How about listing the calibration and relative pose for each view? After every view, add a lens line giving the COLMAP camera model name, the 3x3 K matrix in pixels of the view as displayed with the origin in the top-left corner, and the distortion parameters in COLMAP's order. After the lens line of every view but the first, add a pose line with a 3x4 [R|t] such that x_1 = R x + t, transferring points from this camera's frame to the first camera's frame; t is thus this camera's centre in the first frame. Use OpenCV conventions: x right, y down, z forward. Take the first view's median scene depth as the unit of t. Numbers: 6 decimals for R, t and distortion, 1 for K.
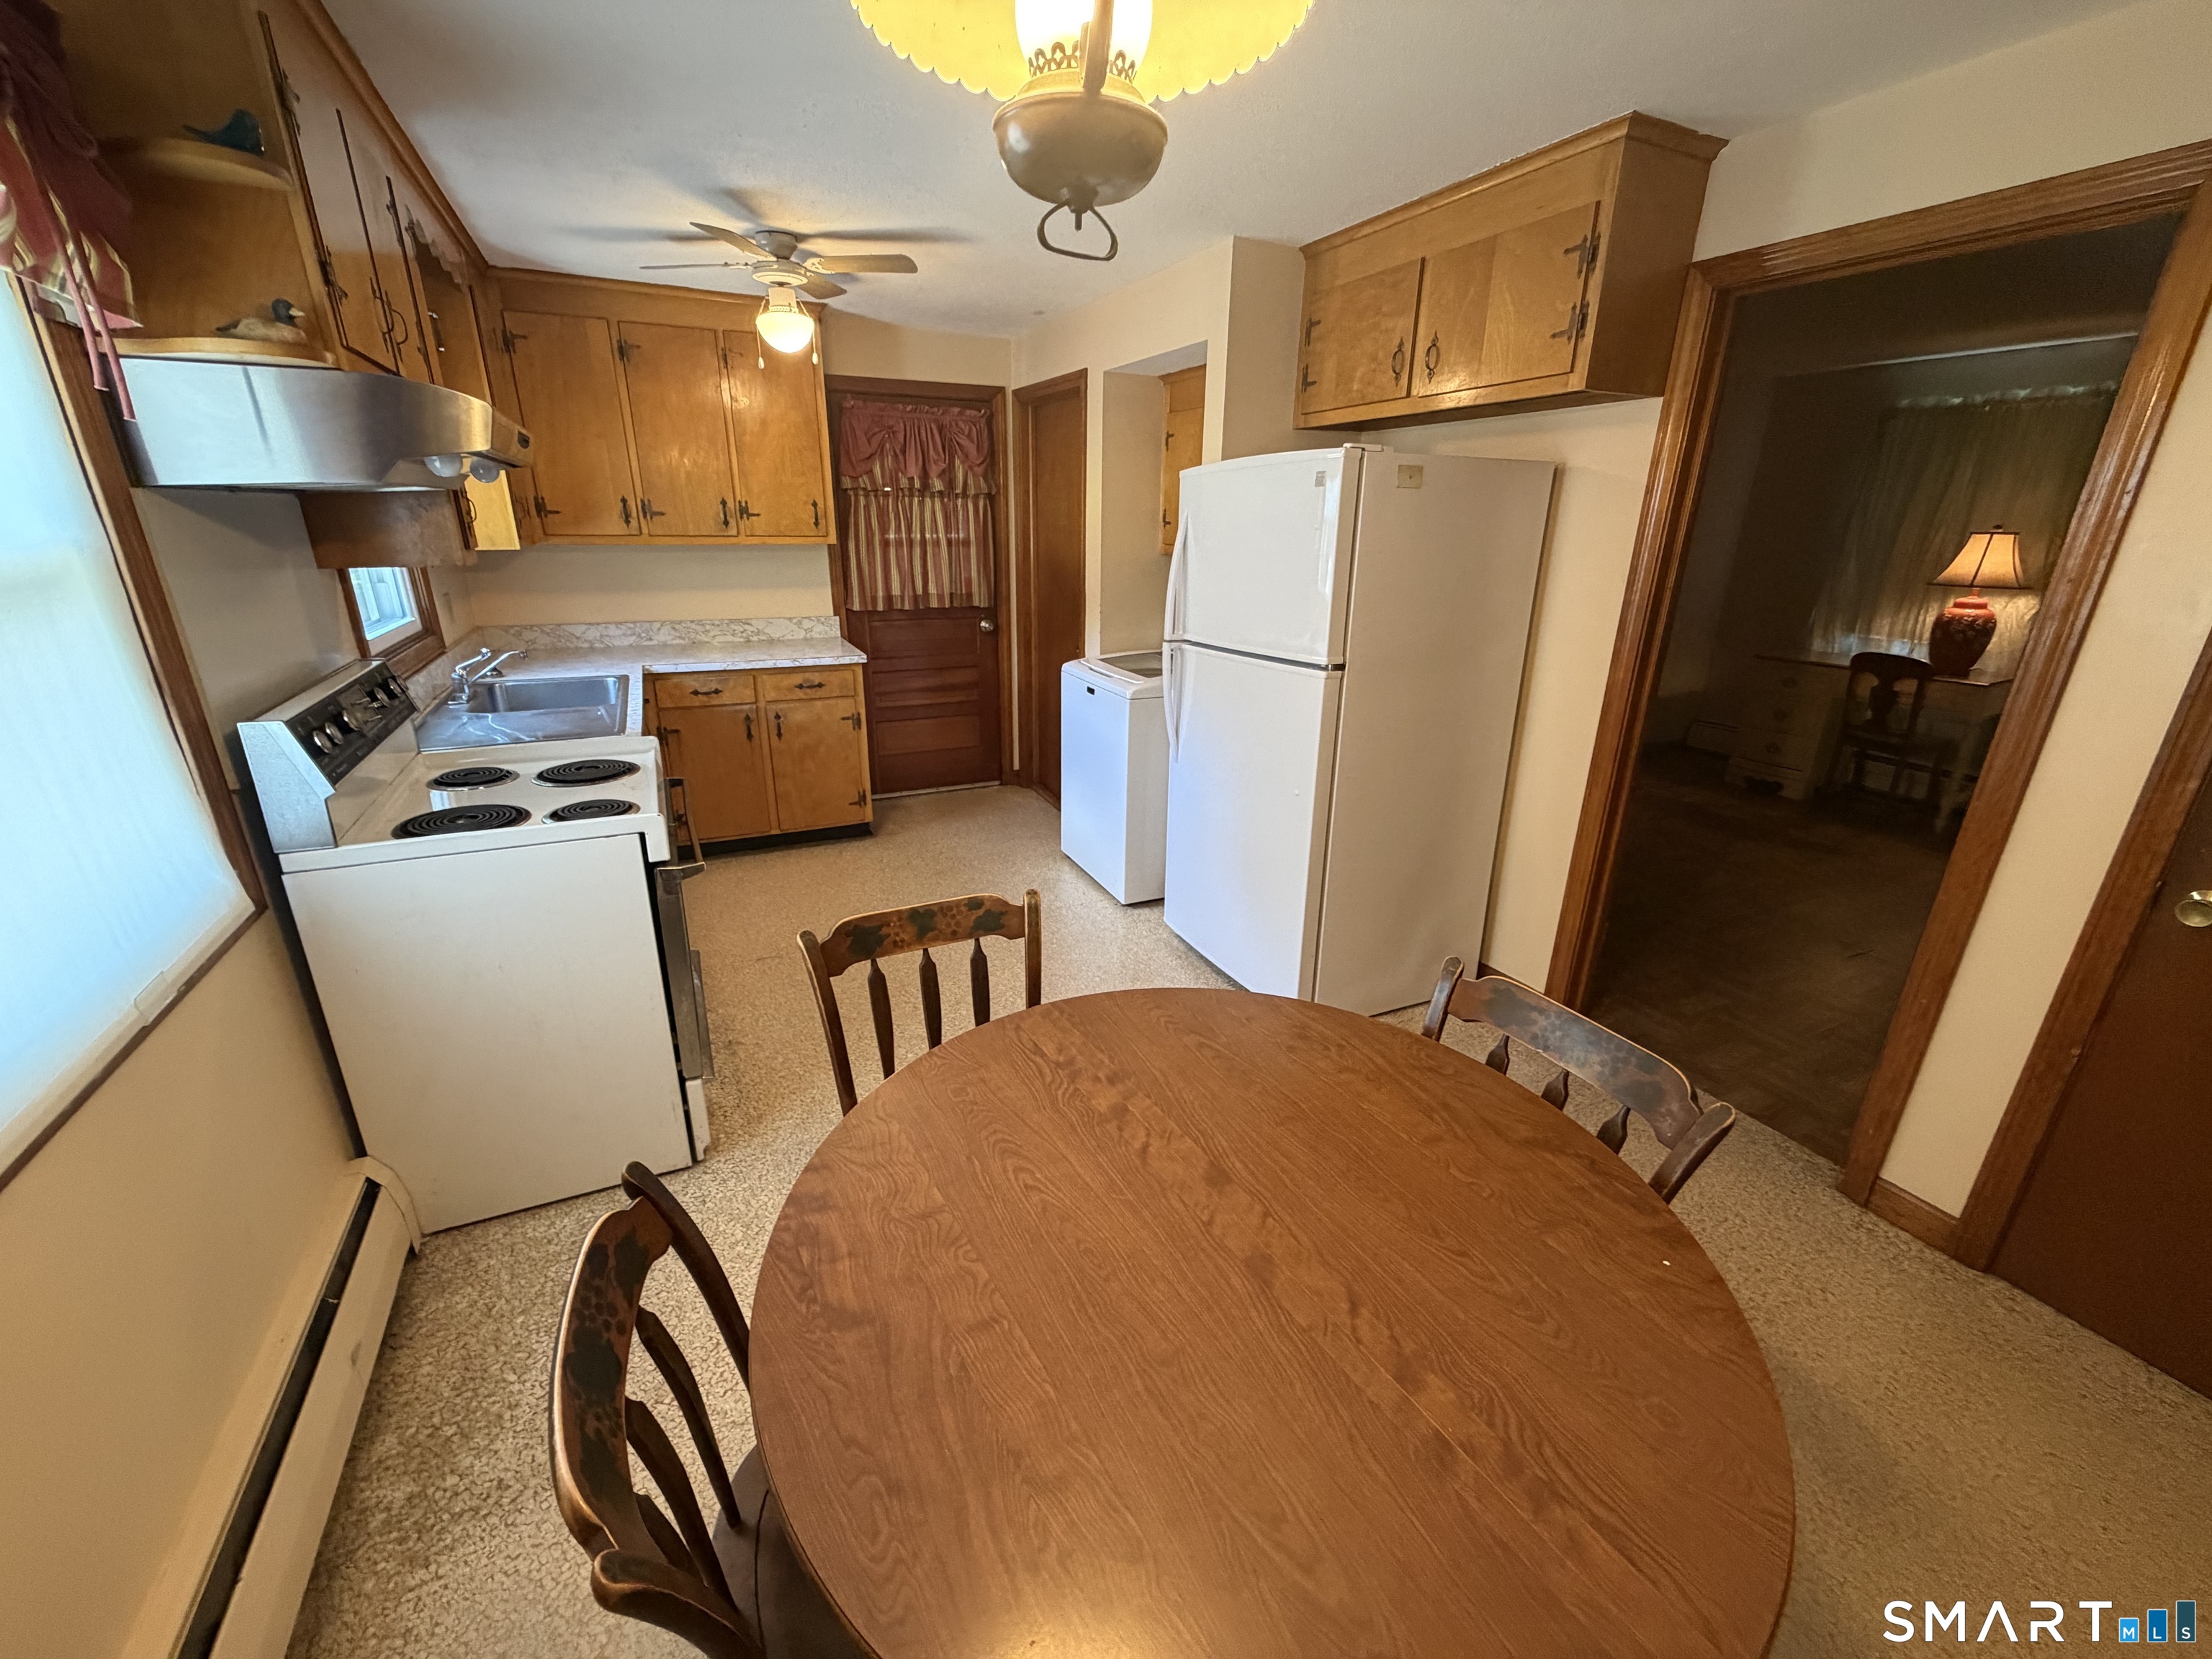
lens RADIAL K [[882.4, 0, 1104.7], [0, 882.4, 833.0], [0, 0, 1]] dist [0.001168, 0.000201]
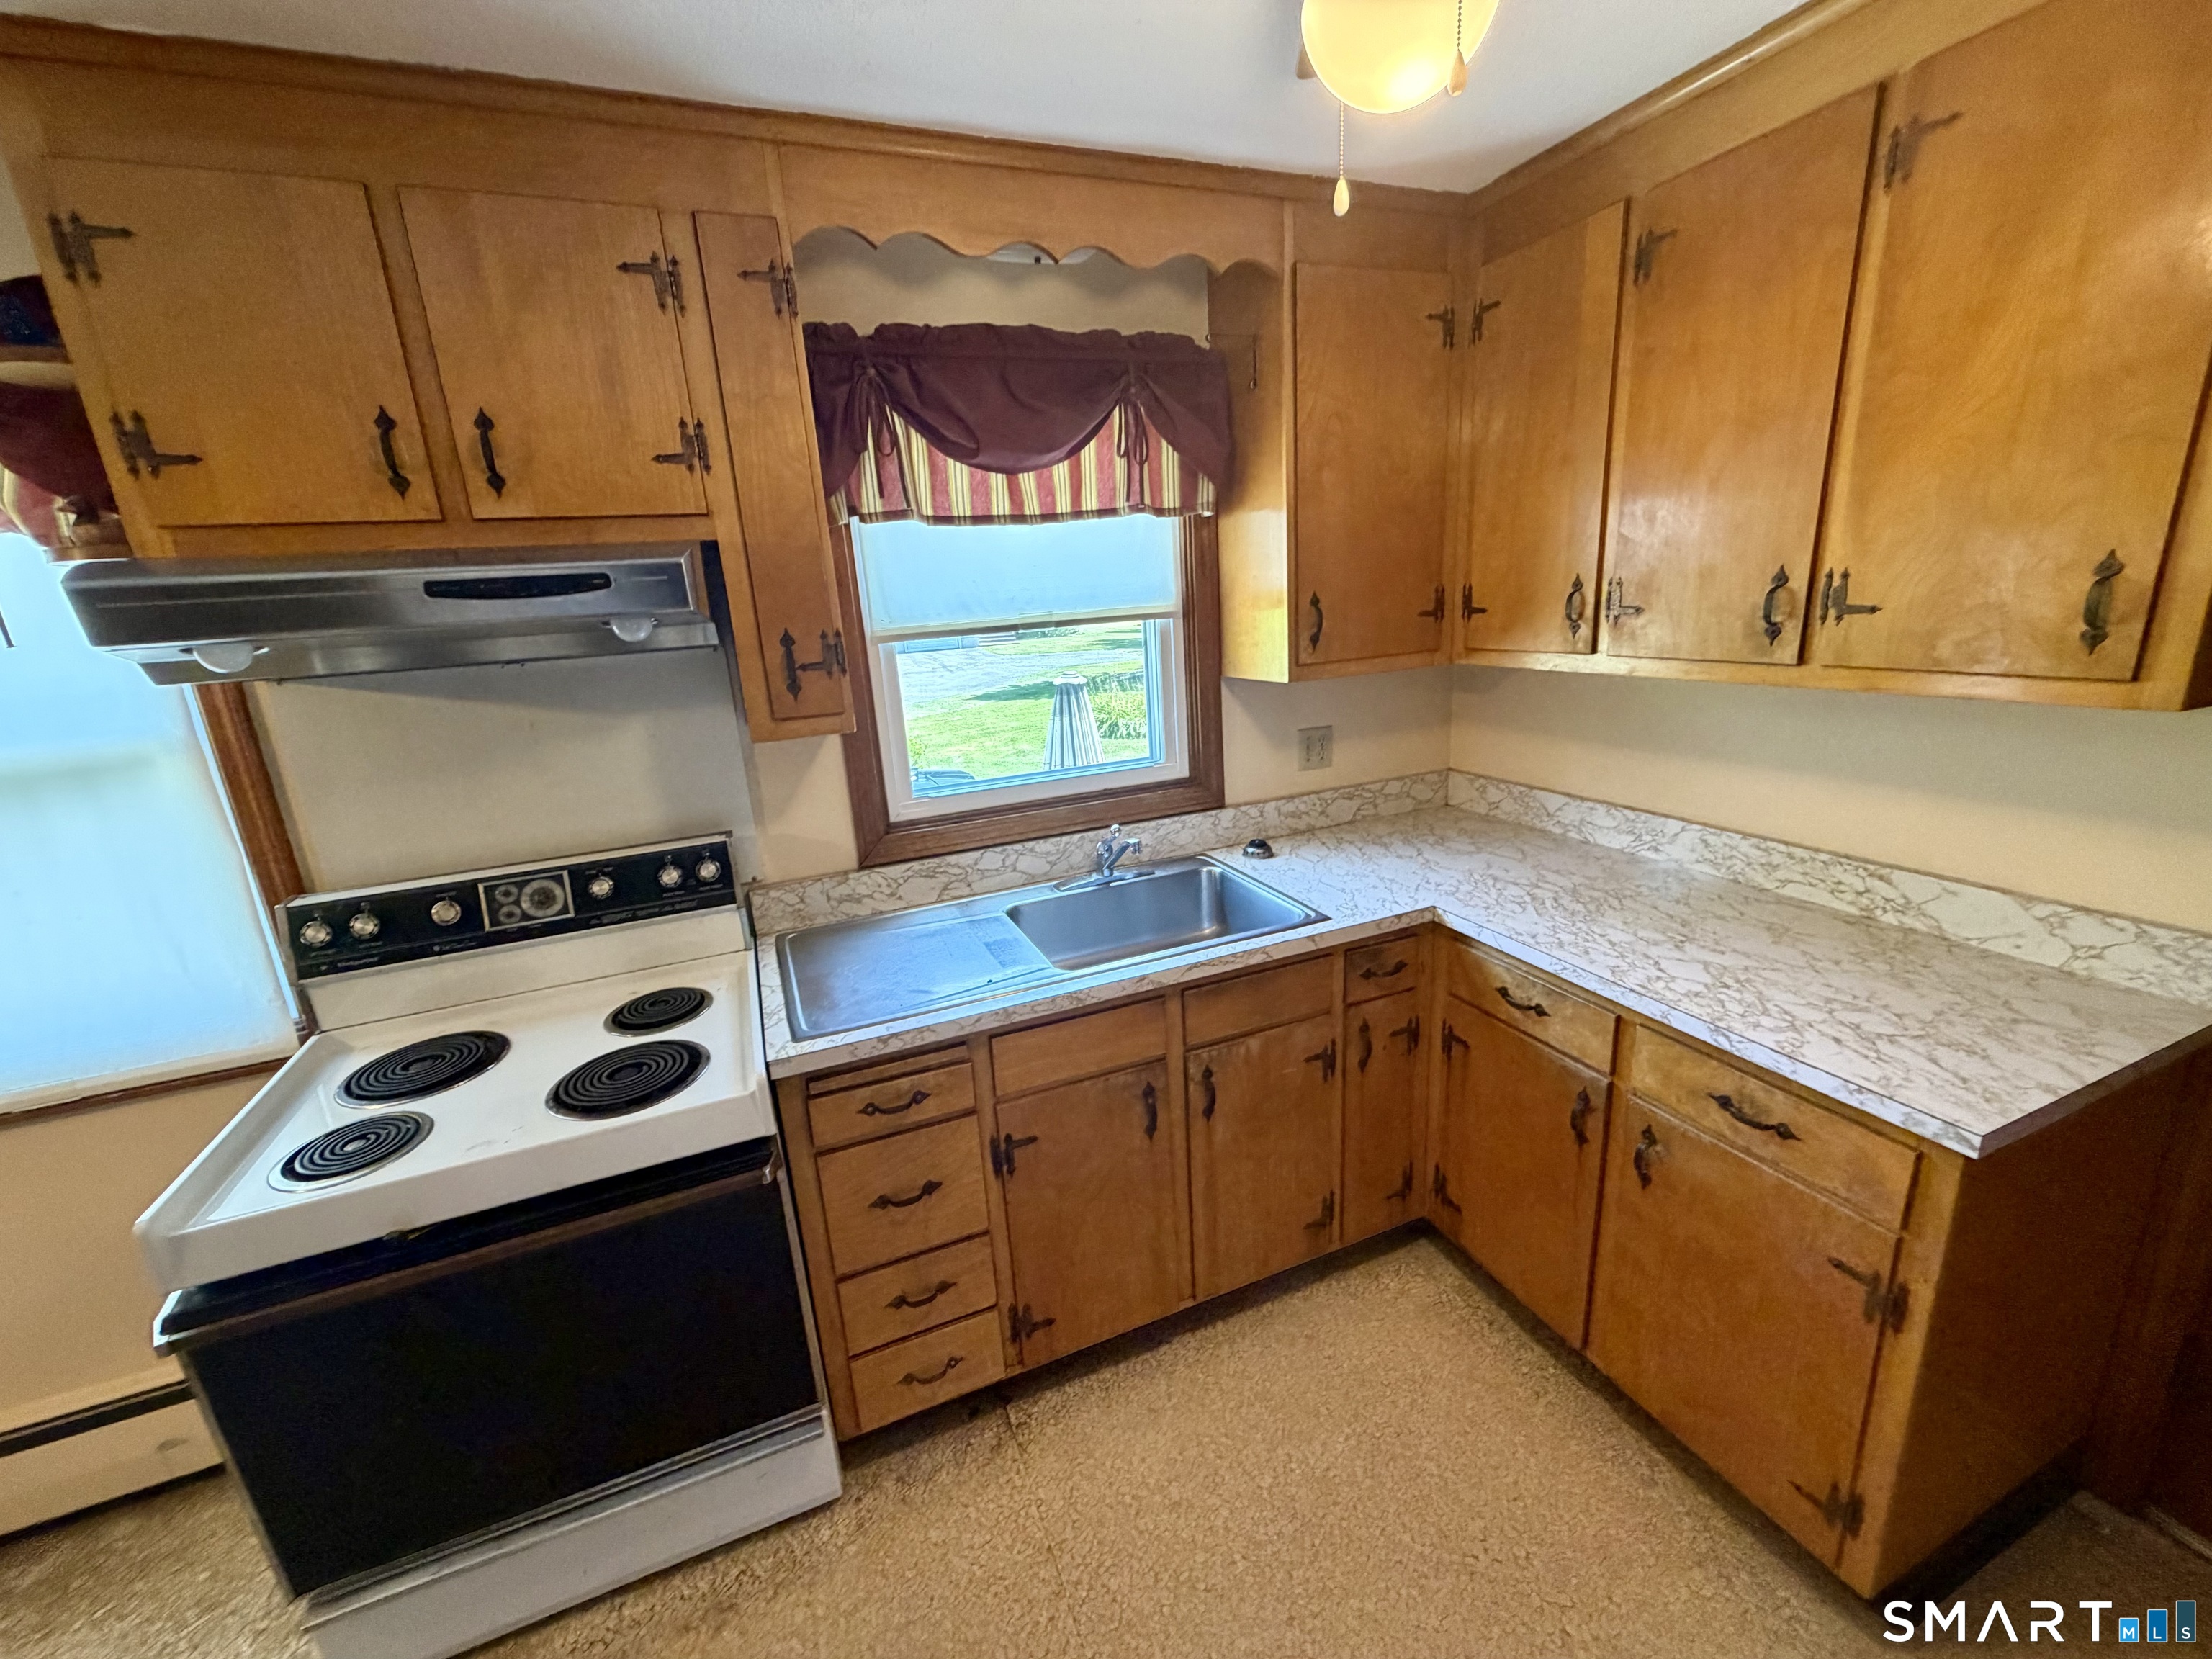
lens RADIAL K [[882.4, 0, 1105.6], [0, 882.4, 824.3], [0, 0, 1]] dist [0.001168, 0.000201]
pose [[-0.070406, 0.247555, -0.966312, -0.022449], [-0.275035, 0.926349, 0.257357, -0.289036], [0.958853, 0.283889, 0.002865, 0.737818]]
